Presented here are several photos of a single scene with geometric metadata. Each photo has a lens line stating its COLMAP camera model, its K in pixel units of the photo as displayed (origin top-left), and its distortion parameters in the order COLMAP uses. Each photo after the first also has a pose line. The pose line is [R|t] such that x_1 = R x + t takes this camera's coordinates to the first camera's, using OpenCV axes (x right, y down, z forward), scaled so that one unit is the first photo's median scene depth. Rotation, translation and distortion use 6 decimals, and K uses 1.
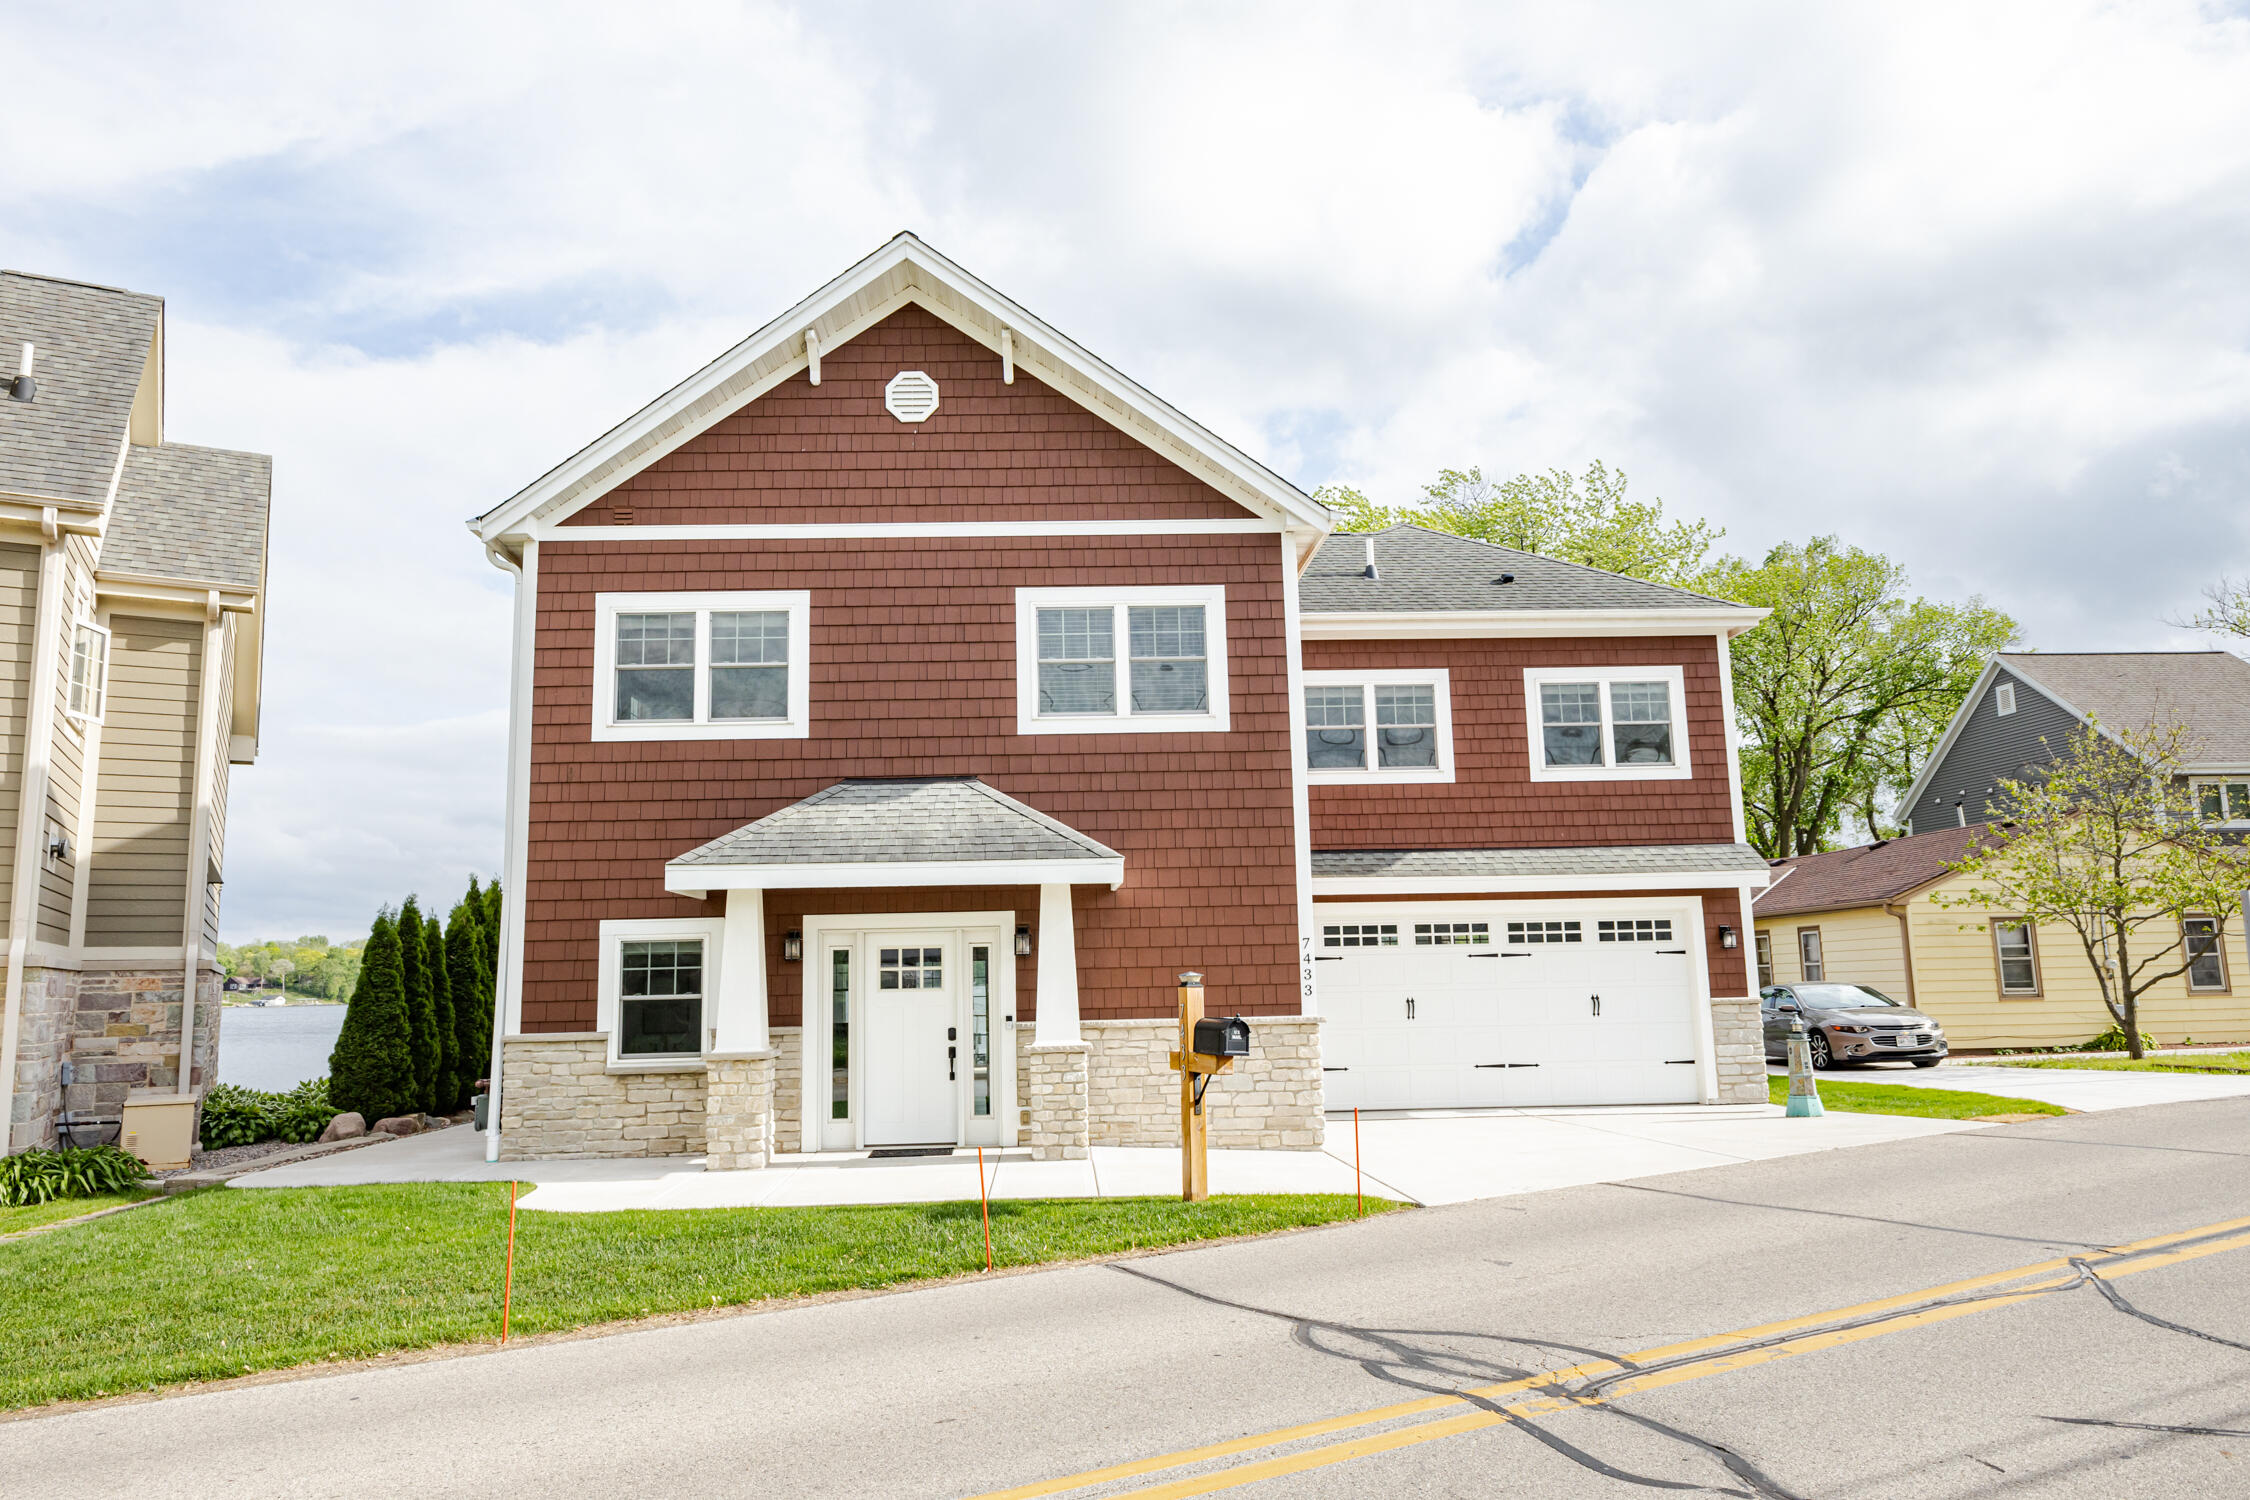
lens RADIAL K [[1403.9, 0, 1085.5], [0, 1403.9, 776.5], [0, 0, 1]] dist [0.000574, -0.000841]
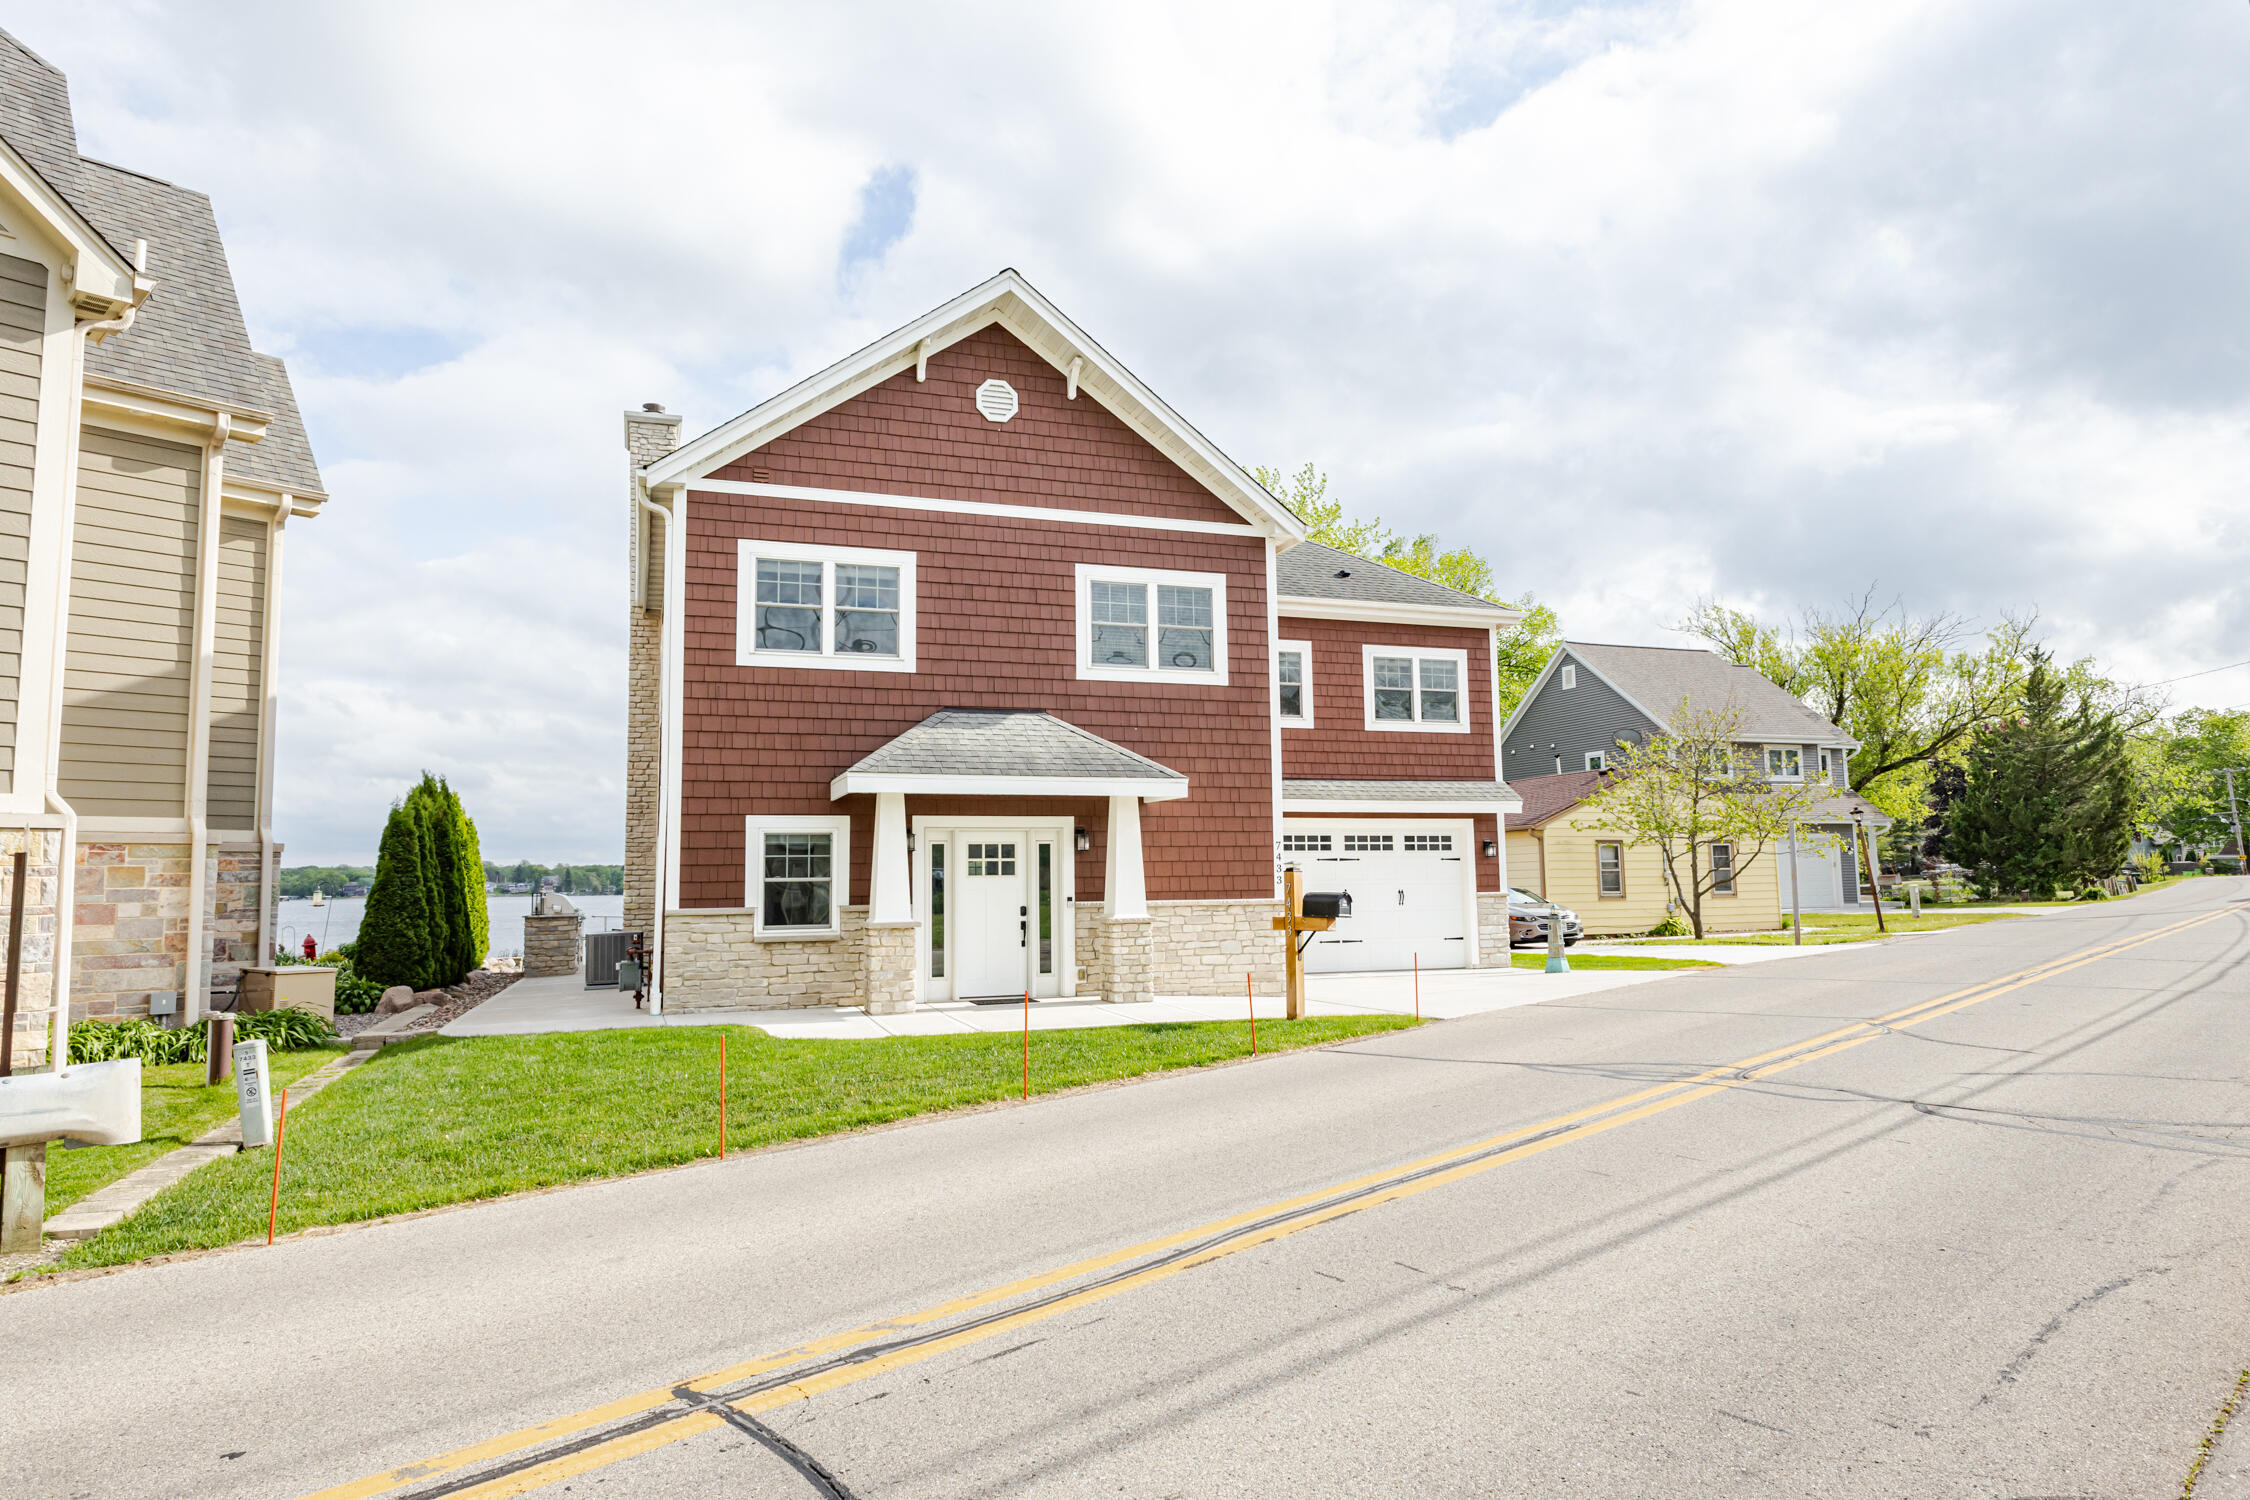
lens RADIAL K [[1315.7, 0, 1099.0], [0, 1315.7, 758.1], [0, 0, 1]] dist [0.006738, 0.000821]
pose [[0.954527, 0.038536, 0.295623, -0.374267], [-0.051381, 0.998037, 0.035801, -0.002123], [-0.293664, -0.049363, 0.954633, -0.152987]]
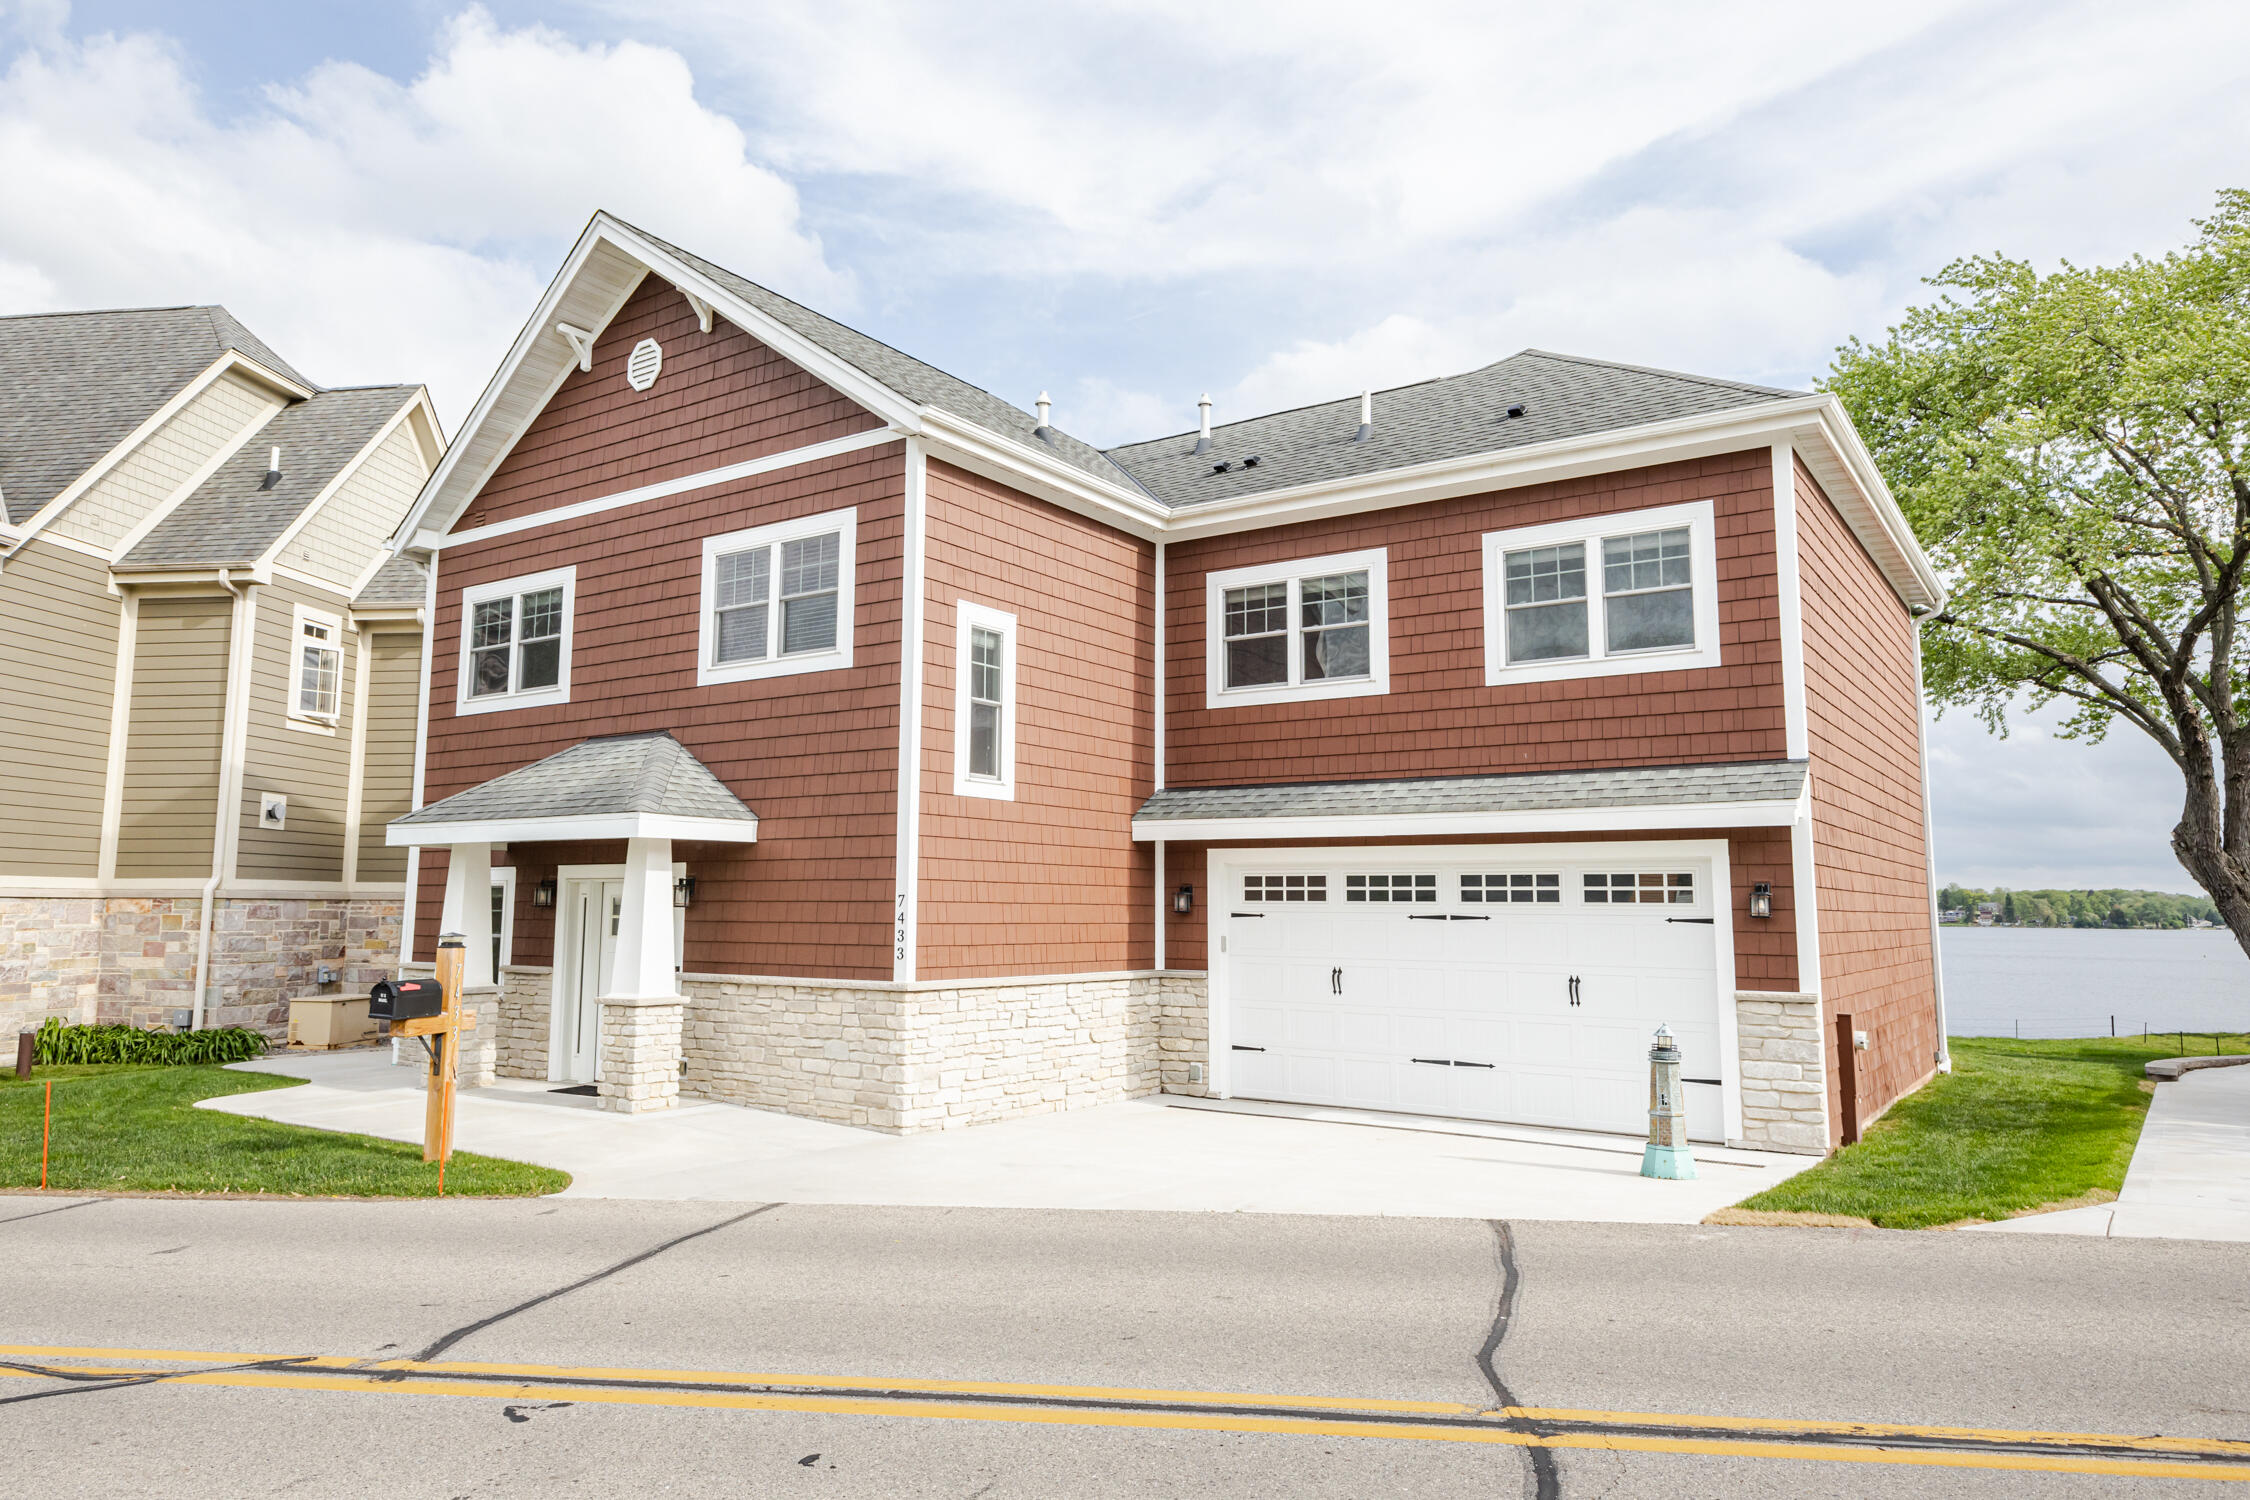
lens RADIAL K [[1458.2, 0, 1084.7], [0, 1458.2, 740.7], [0, 0, 1]] dist [0.008015, 0.001258]
pose [[0.800894, -0.043346, -0.597236, 0.778328], [0.061277, 0.998073, 0.009734, 0.015511], [0.595663, -0.044393, 0.802007, 0.322705]]
